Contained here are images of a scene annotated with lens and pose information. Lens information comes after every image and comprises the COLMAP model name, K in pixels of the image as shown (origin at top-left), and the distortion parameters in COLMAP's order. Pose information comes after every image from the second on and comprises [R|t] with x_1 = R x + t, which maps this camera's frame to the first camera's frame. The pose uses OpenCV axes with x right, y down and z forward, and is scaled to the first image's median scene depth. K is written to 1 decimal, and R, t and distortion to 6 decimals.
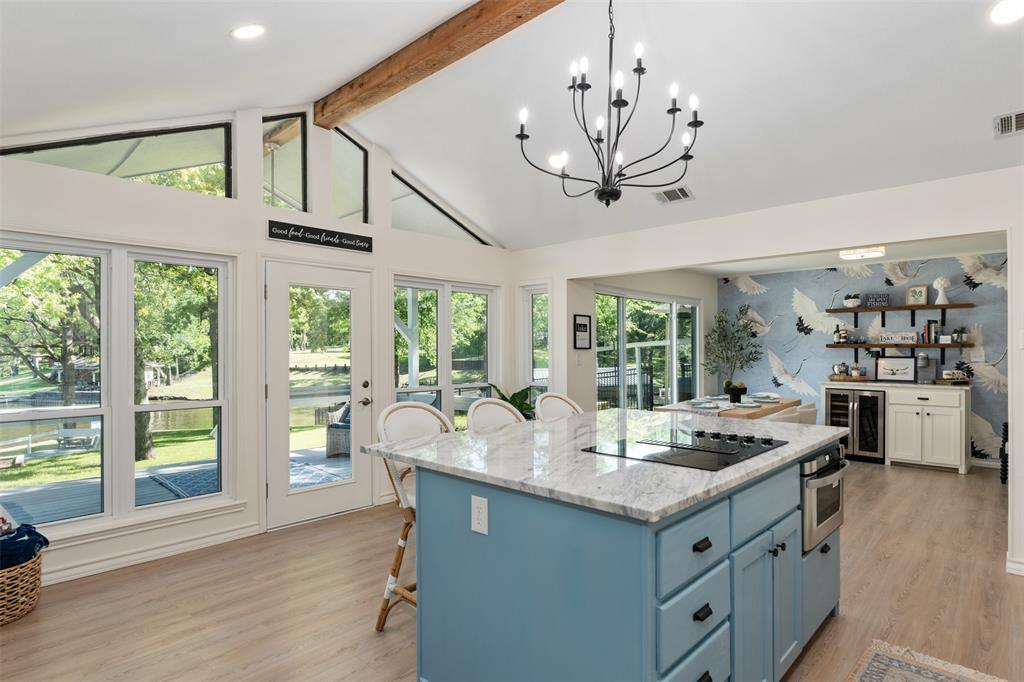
lens RADIAL K [[549.6, 0, 515.9], [0, 549.6, 349.9], [0, 0, 1]] dist [-0.003471, -0.000439]
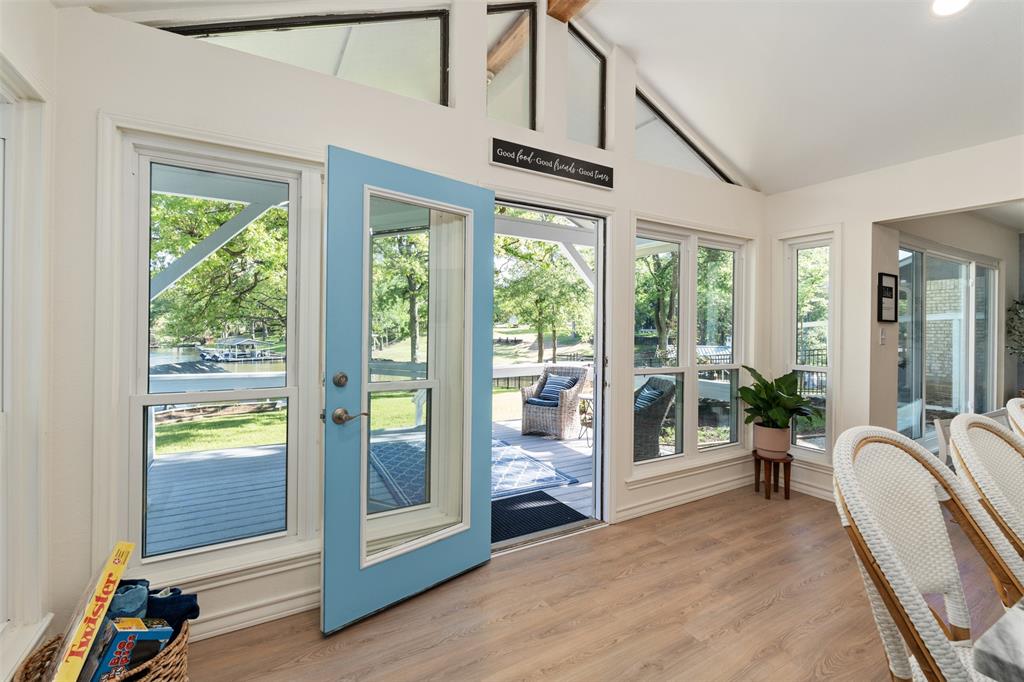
lens RADIAL K [[456.8, 0, 513.5], [0, 456.8, 325.0], [0, 0, 1]] dist [-0.005076, -0.000345]
pose [[0.960119, 0.014000, -0.279241, -0.156045], [-0.015438, 0.999876, -0.002949, 0.010079], [0.279166, 0.007142, 0.960216, 0.263887]]
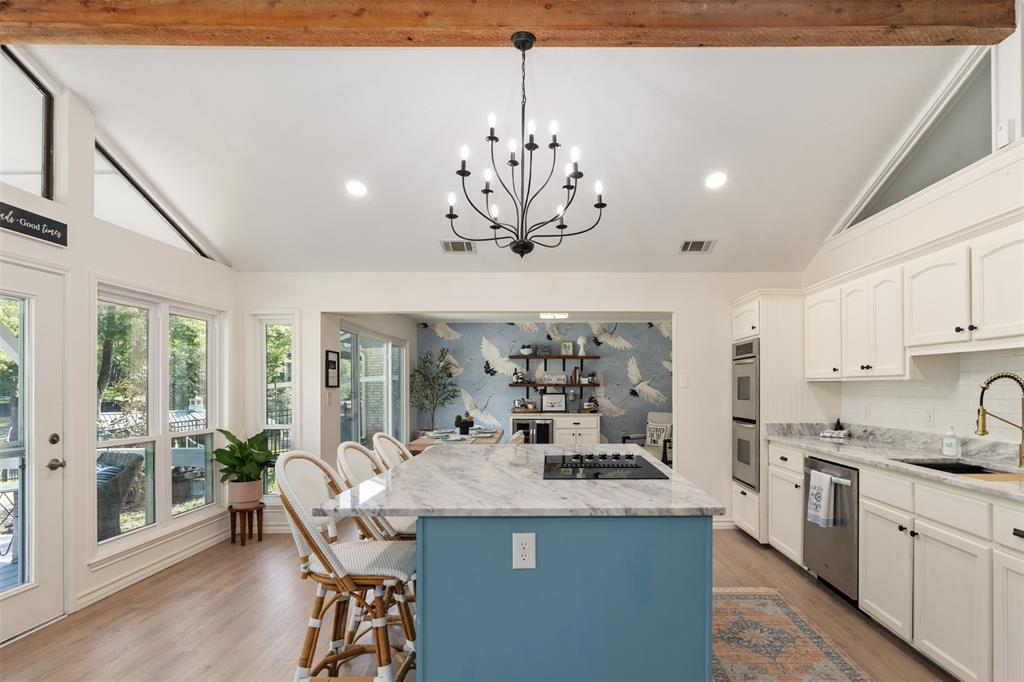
lens RADIAL K [[524.3, 0, 554.3], [0, 524.3, 387.5], [0, 0, 1]] dist [-0.004509, -0.000115]
pose [[0.720902, 0.000636, 0.693036, -0.199209], [0.000942, 0.999998, -0.001898, 0.000763], [-0.693036, 0.002021, 0.720900, 0.077307]]
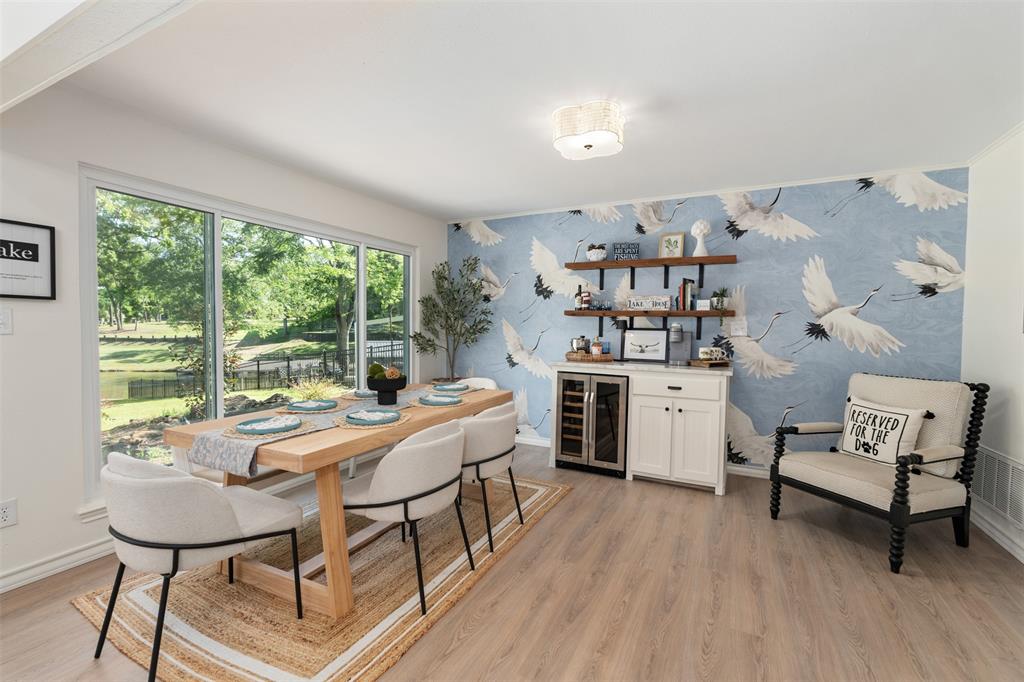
lens RADIAL K [[446.2, 0, 513.0], [0, 446.2, 341.5], [0, 0, 1]] dist [-0.003637, -0.000304]
pose [[0.960173, 0.005885, 0.279344, 0.355908], [-0.015716, 0.999333, 0.032965, 0.013309], [-0.278964, -0.036042, 0.959625, 0.474579]]
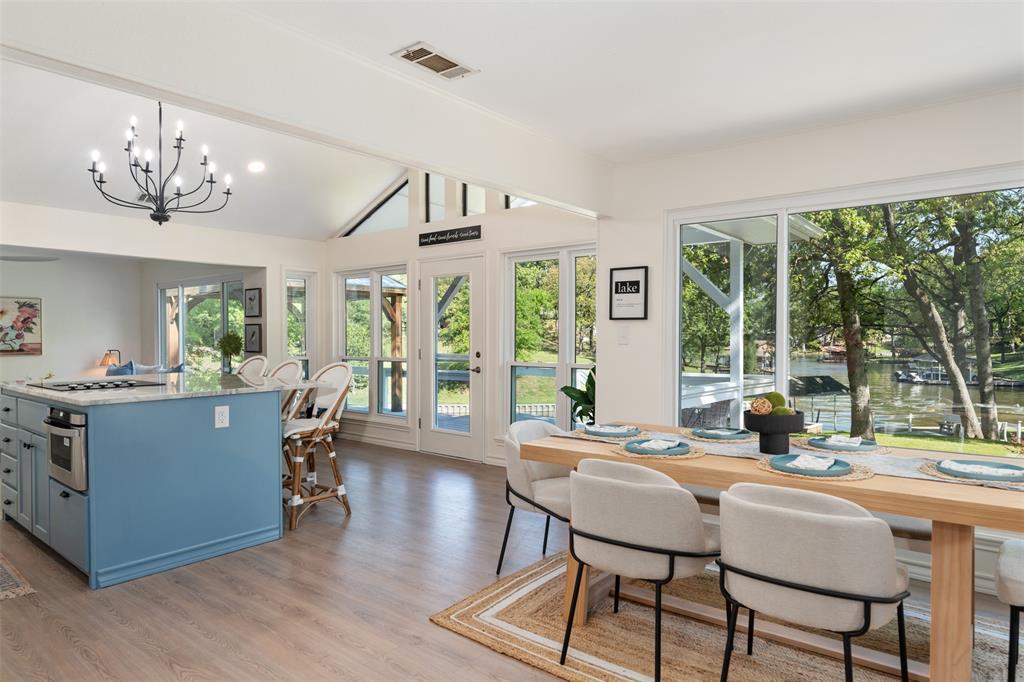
lens RADIAL K [[616.6, 0, 512.0], [0, 616.6, 341.0], [0, 0, 1]] dist [-0.001194, -0.000735]
pose [[0.061310, 0.014442, -0.998014, 0.732231], [0.001554, 0.999893, 0.014564, 0.010907], [0.998118, -0.002444, 0.061281, 0.715743]]
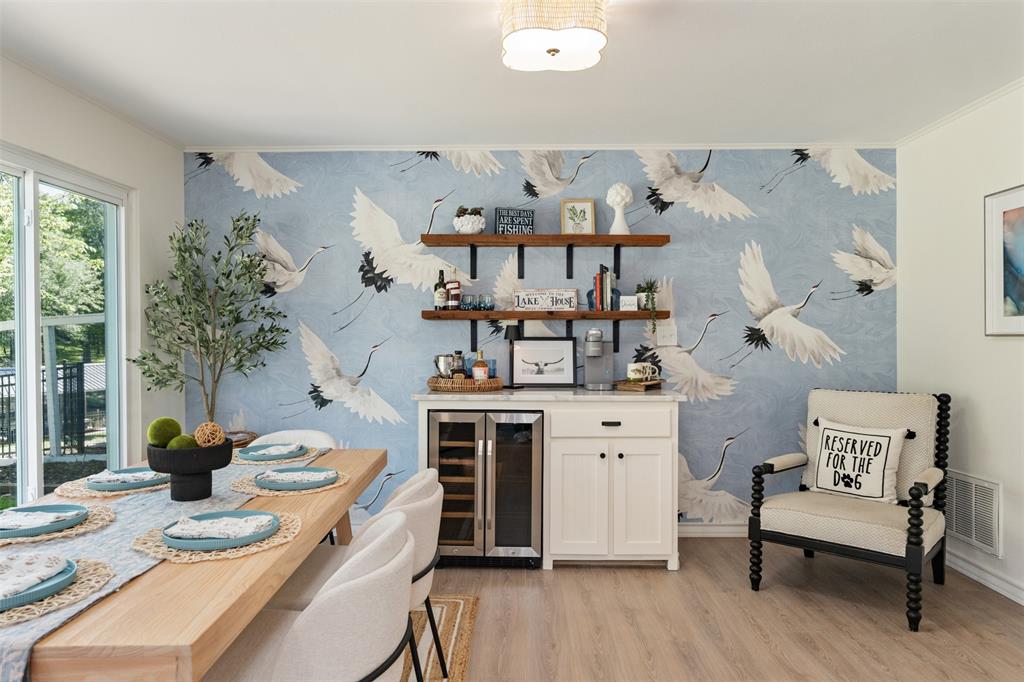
lens RADIAL K [[677.1, 0, 512.0], [0, 677.1, 341.0], [0, 0, 1]] dist [-0.001738, 0.001812]
pose [[0.738457, -0.003054, 0.674294, 0.258314], [0.000252, 0.999991, 0.004253, 0.013213], [-0.674301, -0.002970, 0.738451, 0.573644]]
